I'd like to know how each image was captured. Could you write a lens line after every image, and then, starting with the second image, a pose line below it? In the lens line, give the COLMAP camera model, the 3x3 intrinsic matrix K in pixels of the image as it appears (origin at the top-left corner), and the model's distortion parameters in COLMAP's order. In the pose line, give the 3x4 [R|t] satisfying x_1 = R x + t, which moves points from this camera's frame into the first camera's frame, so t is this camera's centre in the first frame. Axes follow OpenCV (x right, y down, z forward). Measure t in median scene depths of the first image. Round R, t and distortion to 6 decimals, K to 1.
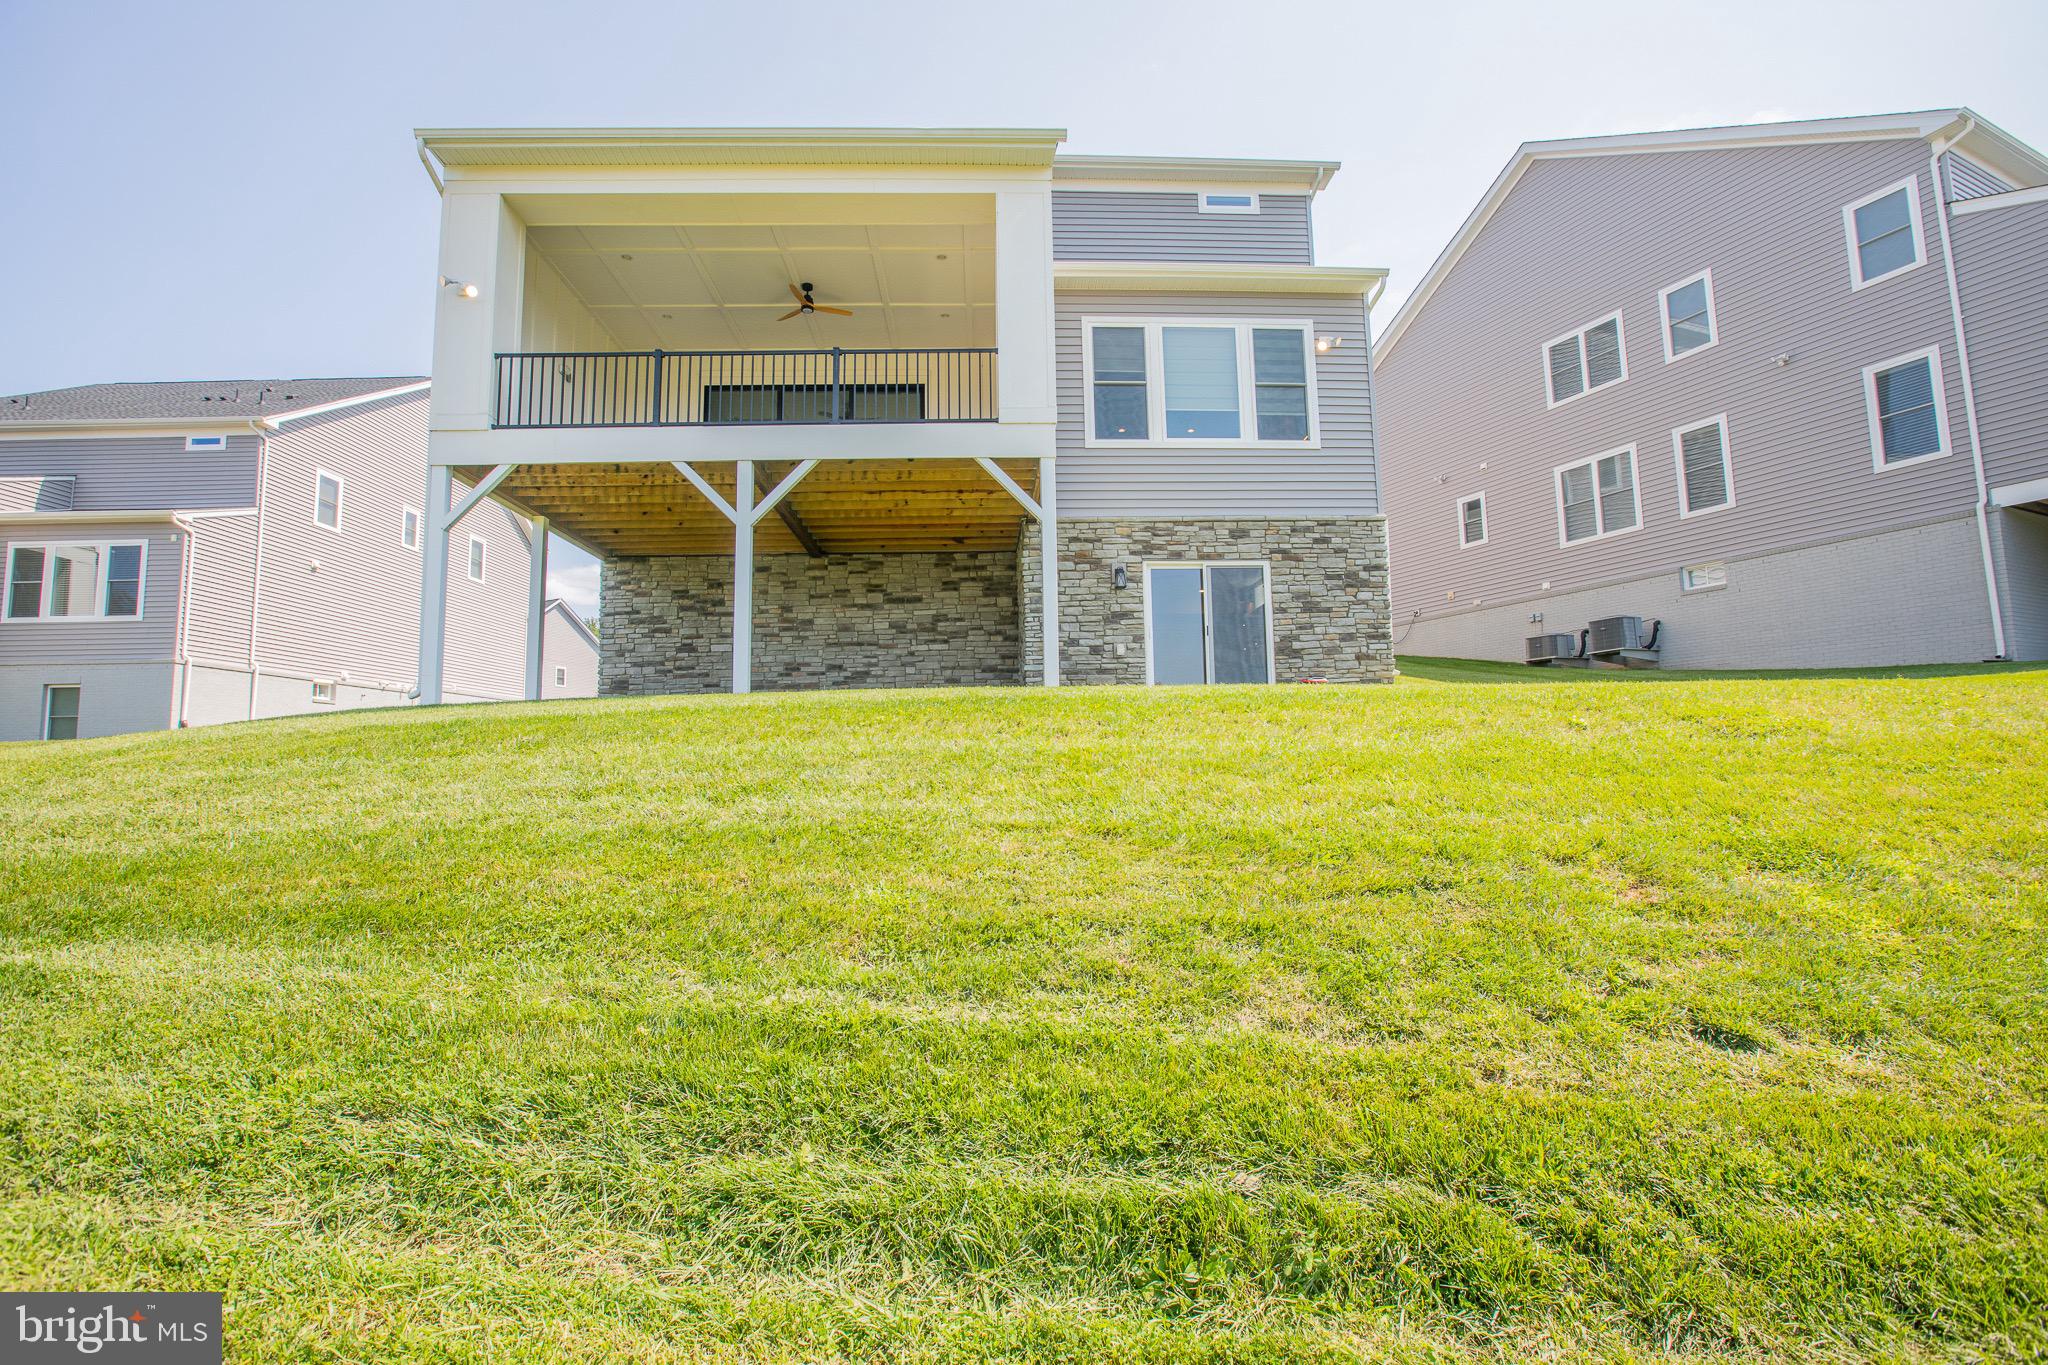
lens RADIAL K [[927.5, 0, 1025.2], [0, 927.5, 687.7], [0, 0, 1]] dist [-0.033235, 0.001590]
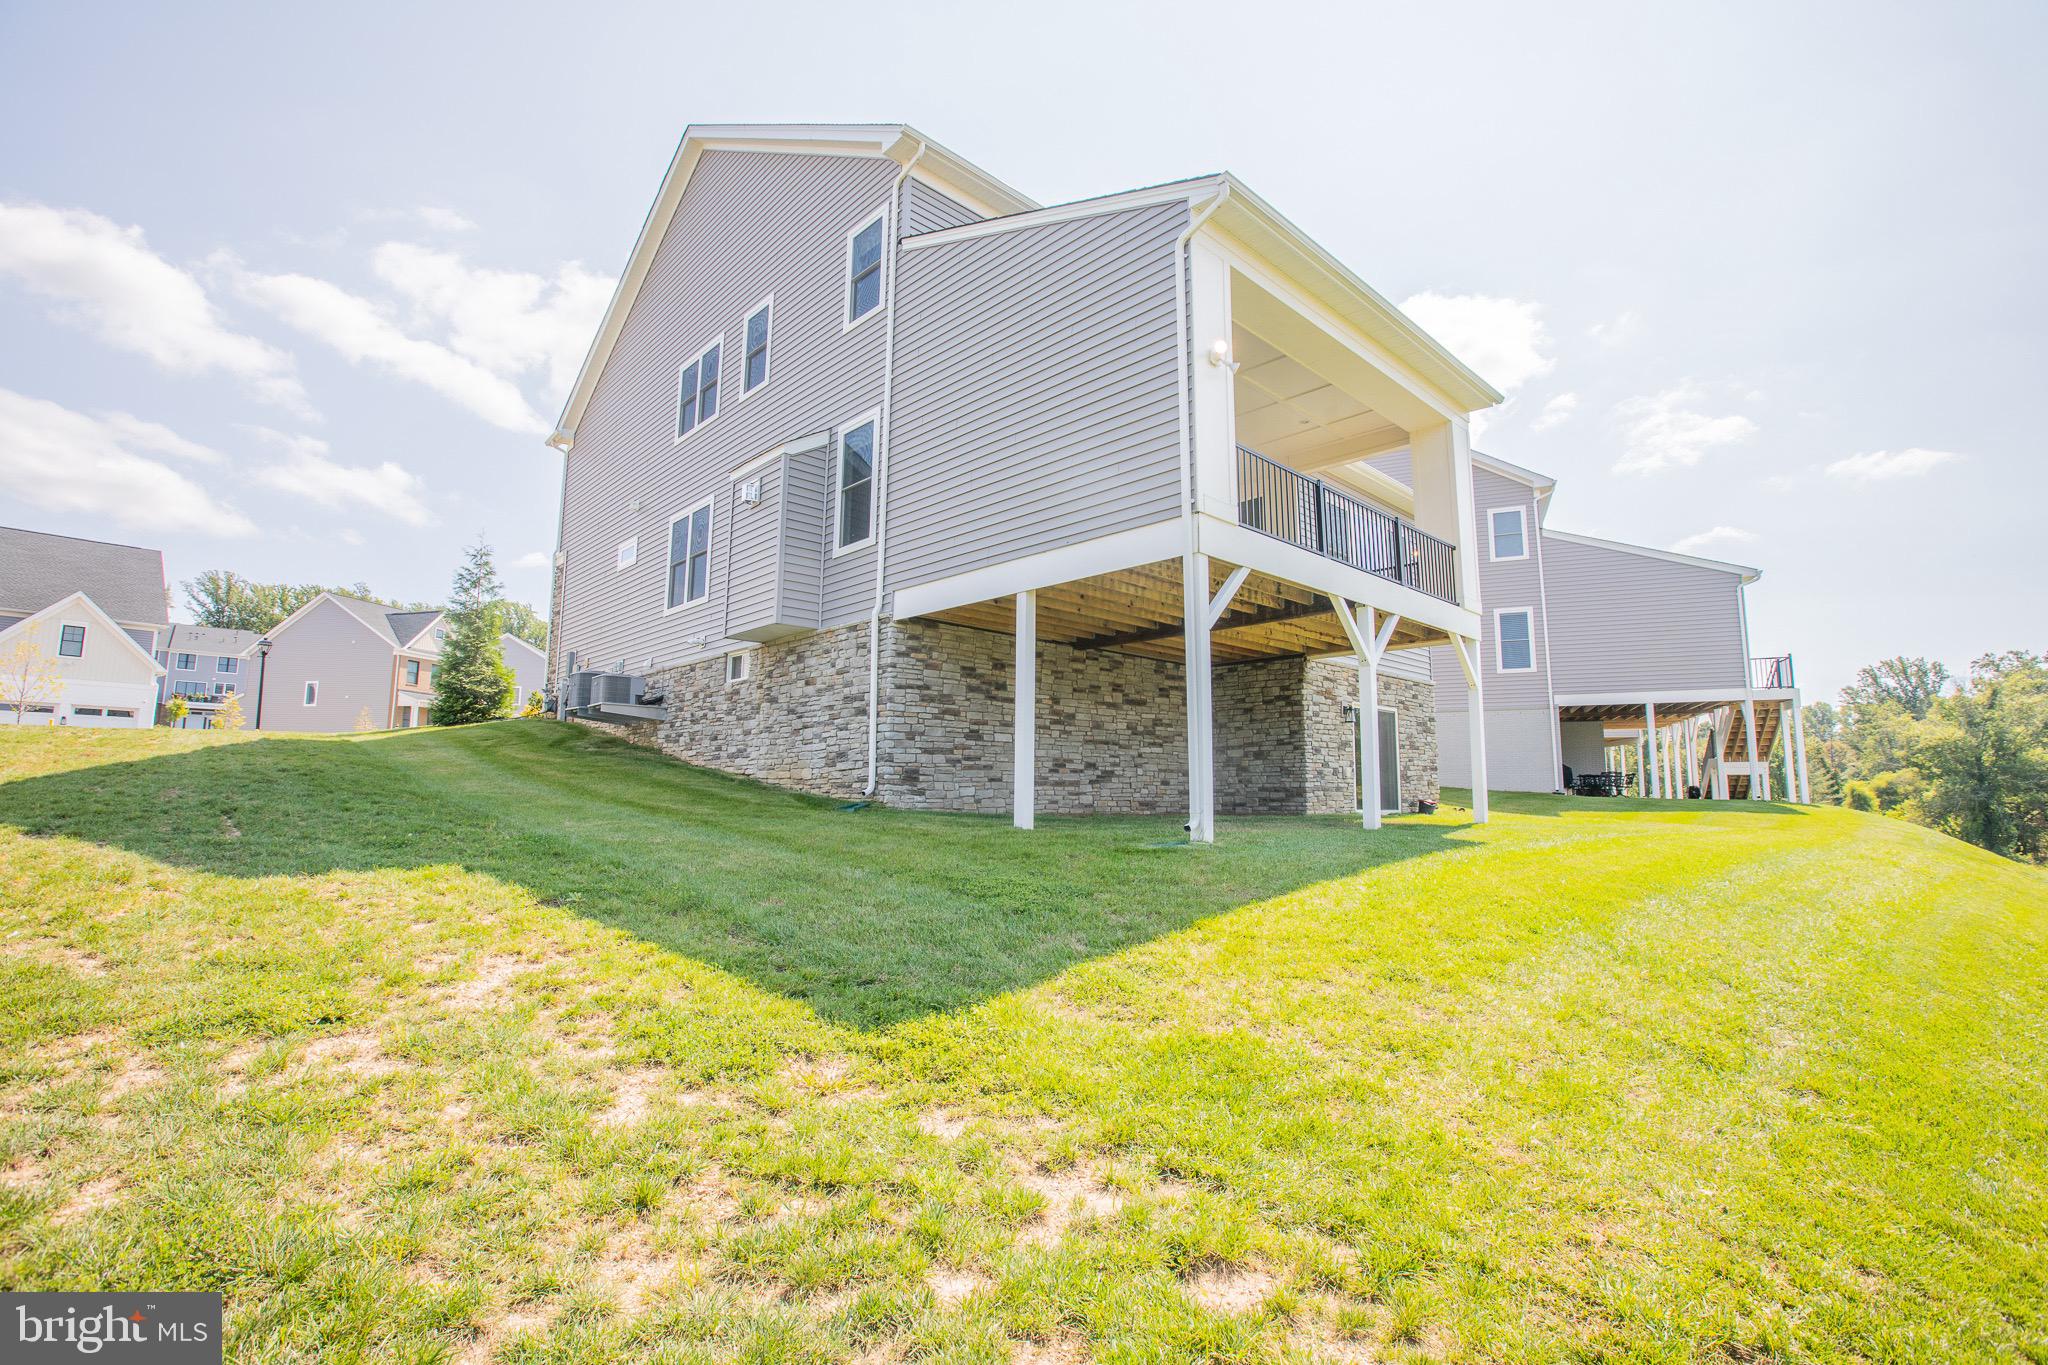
lens RADIAL K [[927.5, 0, 1026.2], [0, 927.5, 674.7], [0, 0, 1]] dist [-0.033235, 0.001590]
pose [[0.751589, 0.112236, 0.650013, -0.897321], [-0.079520, 0.993648, -0.079623, -0.033744], [-0.654821, 0.008155, 0.755740, 0.308380]]
